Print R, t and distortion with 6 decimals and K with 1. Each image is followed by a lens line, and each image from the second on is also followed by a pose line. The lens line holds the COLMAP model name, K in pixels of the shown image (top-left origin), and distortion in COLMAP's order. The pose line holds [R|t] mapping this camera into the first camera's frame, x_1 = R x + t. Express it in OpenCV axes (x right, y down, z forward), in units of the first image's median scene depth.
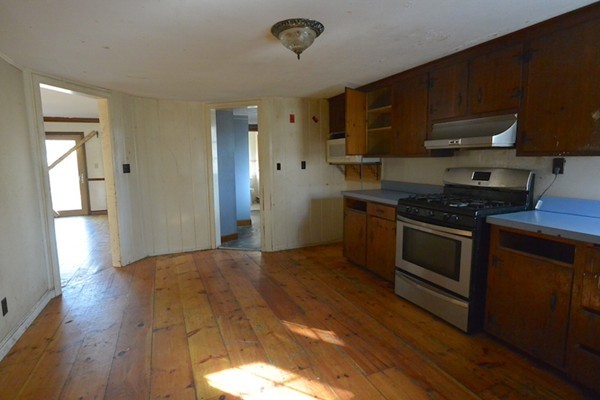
lens RADIAL K [[313.1, 0, 298.5], [0, 313.1, 198.9], [0, 0, 1]] dist [-0.005682, -0.002881]
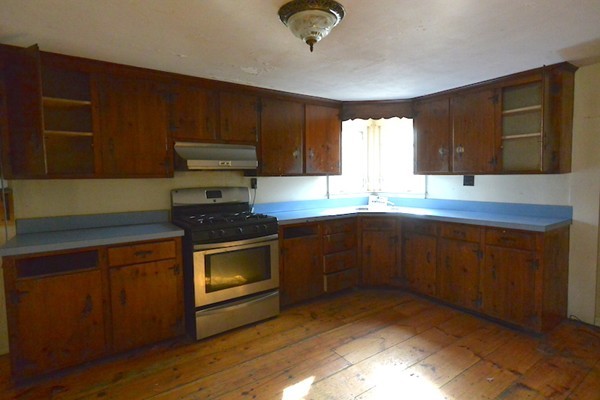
lens RADIAL K [[313.1, 0, 298.2], [0, 313.1, 198.6], [0, 0, 1]] dist [-0.005682, -0.002881]
pose [[-0.183578, -0.058113, 0.981286, -0.678080], [0.141256, 0.986331, 0.084838, -0.128648], [-0.972803, 0.154187, -0.172860, 1.050116]]
